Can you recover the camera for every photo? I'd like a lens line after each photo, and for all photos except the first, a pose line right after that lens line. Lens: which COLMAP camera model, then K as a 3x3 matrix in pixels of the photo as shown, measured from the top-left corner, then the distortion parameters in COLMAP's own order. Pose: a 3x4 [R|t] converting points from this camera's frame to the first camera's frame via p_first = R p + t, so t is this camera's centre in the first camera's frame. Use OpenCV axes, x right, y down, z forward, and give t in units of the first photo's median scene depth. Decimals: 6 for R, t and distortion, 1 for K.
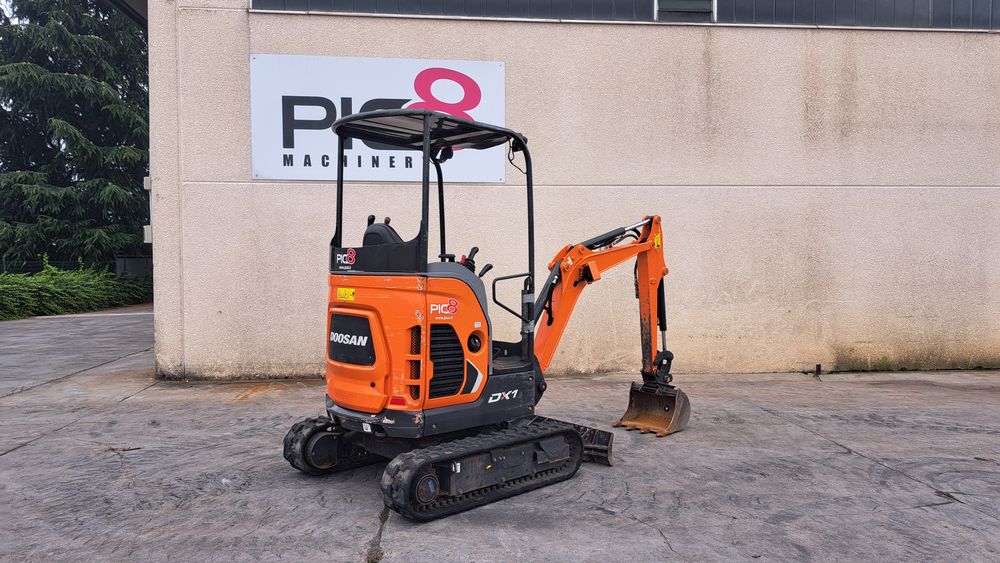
lens RADIAL K [[732.3, 0, 504.9], [0, 732.3, 277.2], [0, 0, 1]] dist [0.064000, -0.059792]
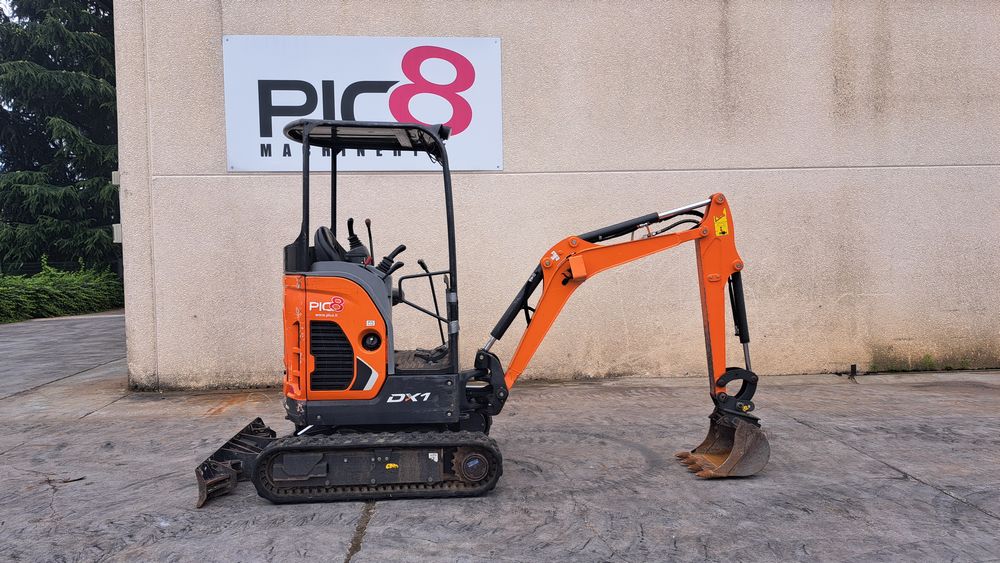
lens RADIAL K [[731.5, 0, 498.0], [0, 731.5, 270.6], [0, 0, 1]] dist [0.066695, -0.063532]
pose [[0.999531, -0.015714, -0.026269, 0.015954], [0.015739, 0.999876, 0.000736, -0.004752], [0.026254, -0.001149, 0.999655, 0.086900]]
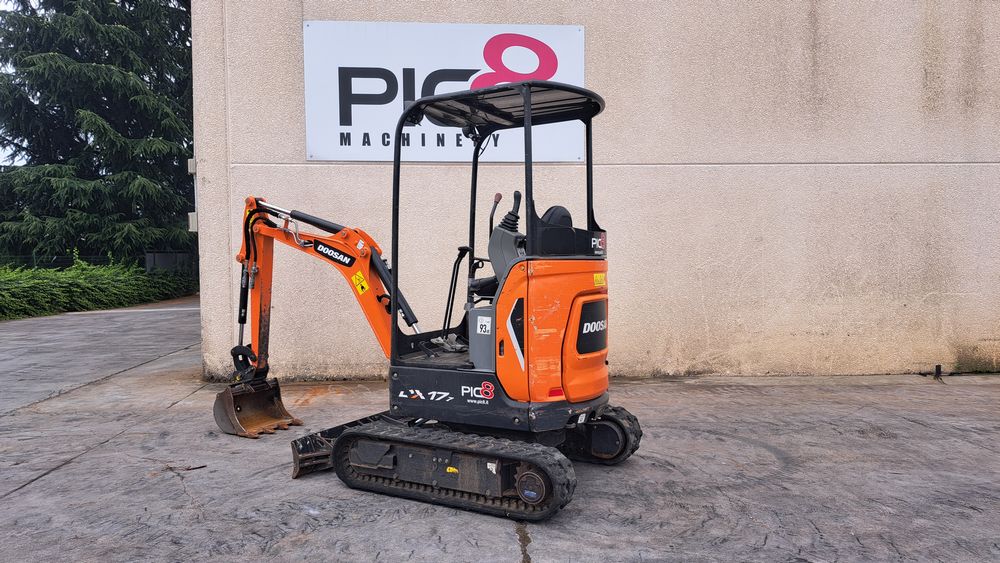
lens RADIAL K [[733.1, 0, 500.0], [0, 733.1, 281.5], [0, 0, 1]] dist [0.066433, -0.069790]
pose [[0.999528, -0.003563, -0.030504, -0.075661], [0.003950, 0.999912, 0.012629, 0.004732], [0.030457, -0.012744, 0.999455, 0.099625]]
